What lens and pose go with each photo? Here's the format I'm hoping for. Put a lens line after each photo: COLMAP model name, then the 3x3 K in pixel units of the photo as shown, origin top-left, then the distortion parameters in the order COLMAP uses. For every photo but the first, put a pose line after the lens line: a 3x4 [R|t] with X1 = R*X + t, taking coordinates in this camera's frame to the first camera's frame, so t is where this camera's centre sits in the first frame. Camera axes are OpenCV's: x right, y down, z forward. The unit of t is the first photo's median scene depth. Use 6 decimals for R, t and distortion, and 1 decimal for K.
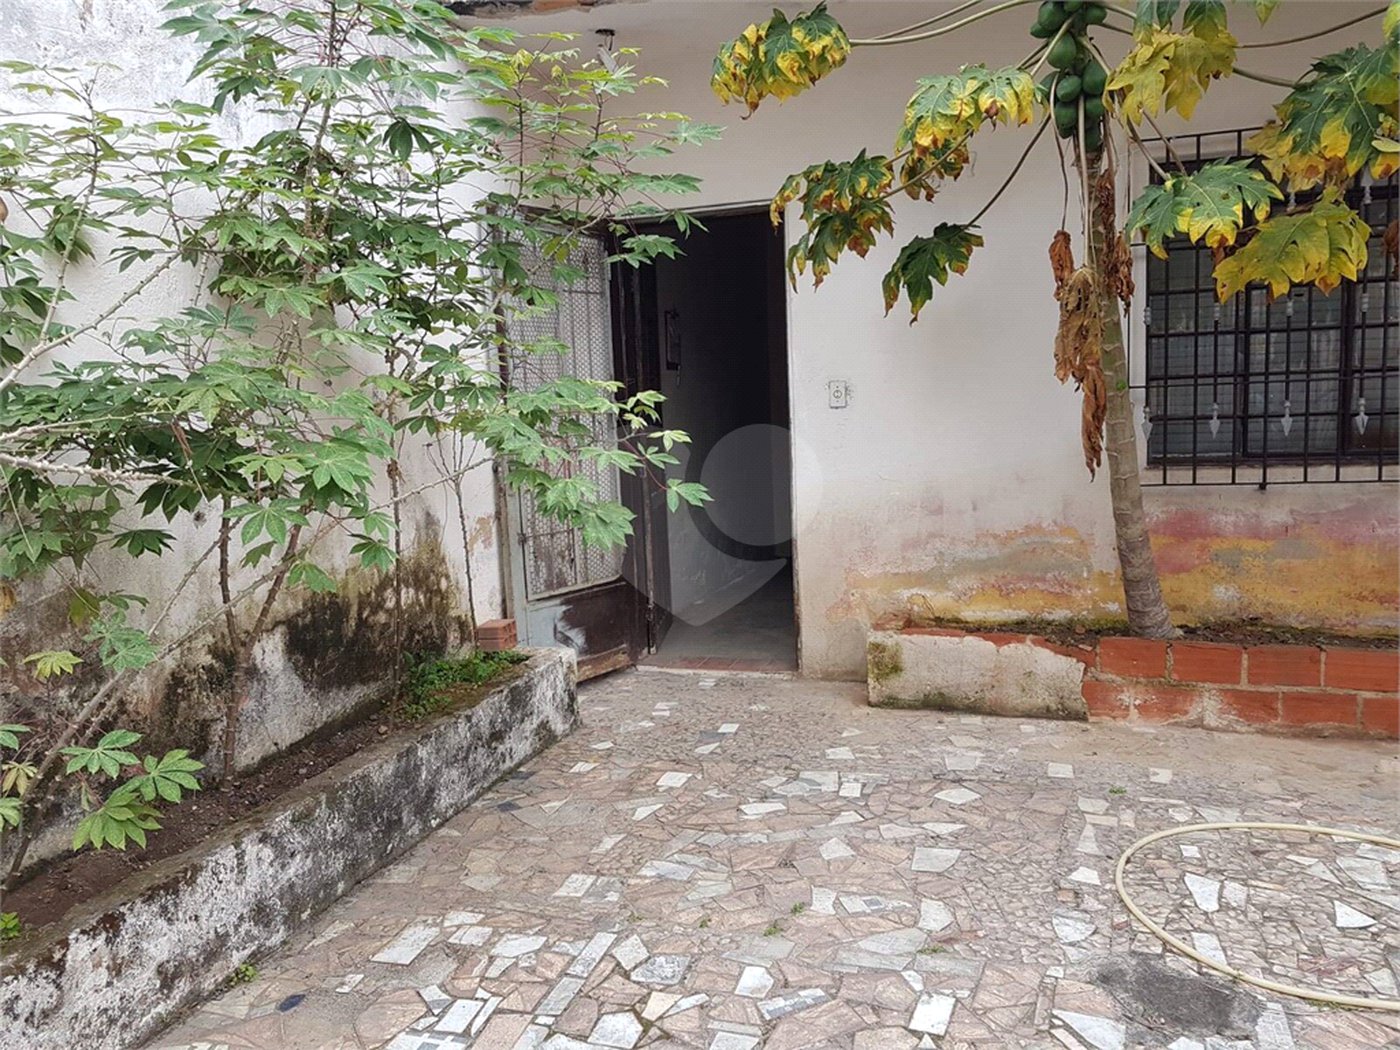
lens RADIAL K [[1060.5, 0, 689.3], [0, 1060.5, 524.9], [0, 0, 1]] dist [0.025251, -0.026404]
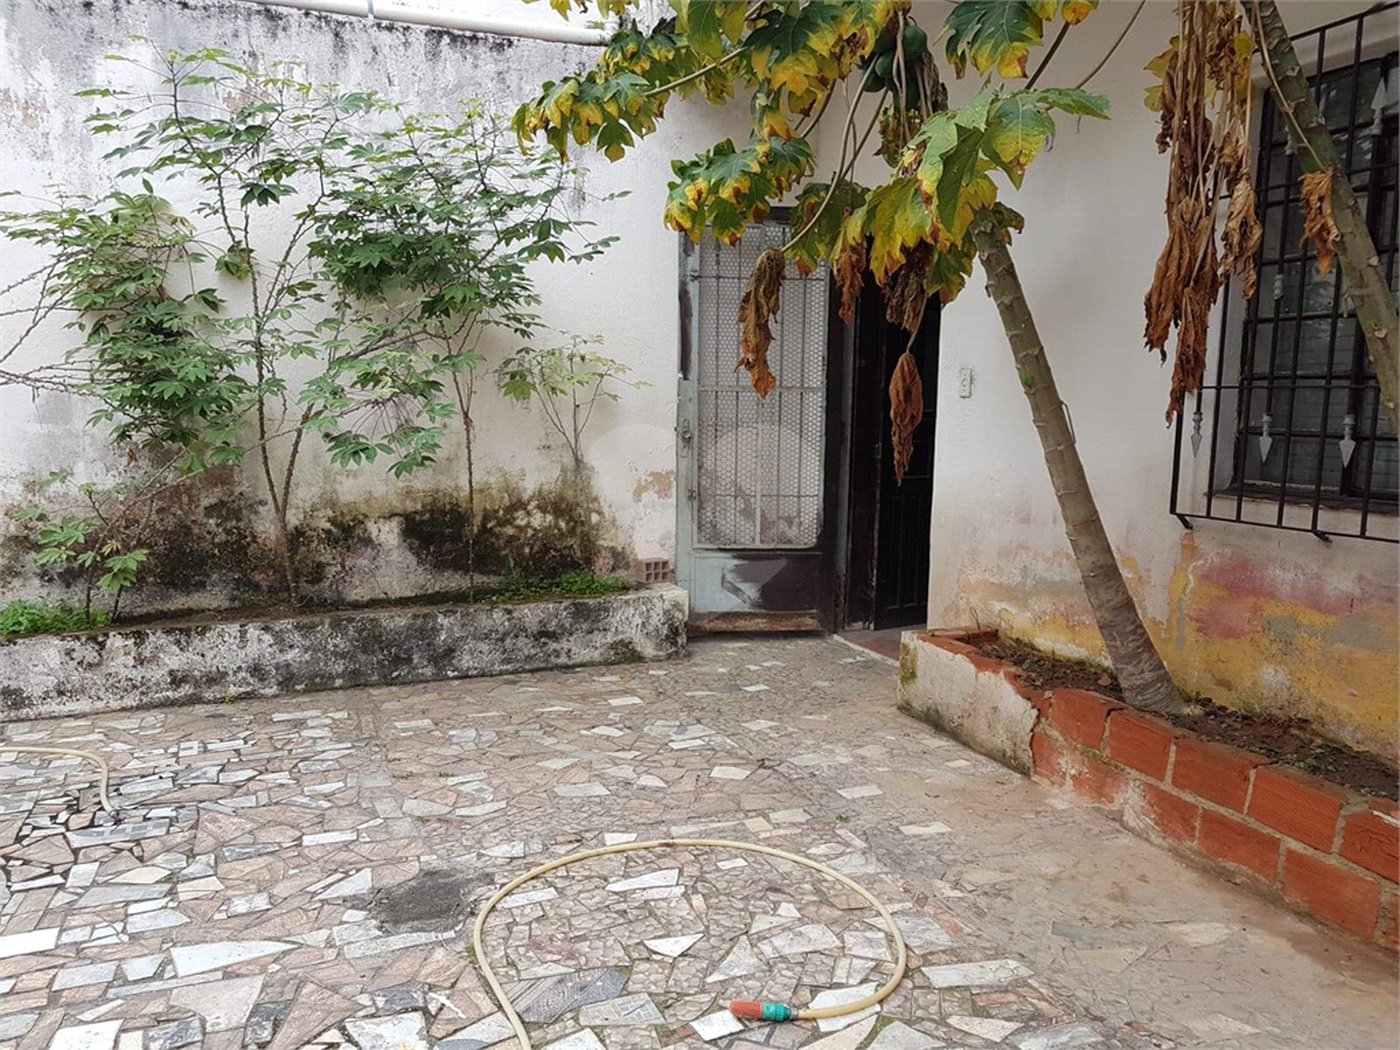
lens RADIAL K [[1060.5, 0, 699.0], [0, 1060.5, 533.7], [0, 0, 1]] dist [0.025251, -0.026404]
pose [[0.677252, 0.143547, -0.721612, 0.950271], [-0.126512, 0.988895, 0.077982, -0.049883], [0.724793, 0.038479, 0.687891, 0.270211]]
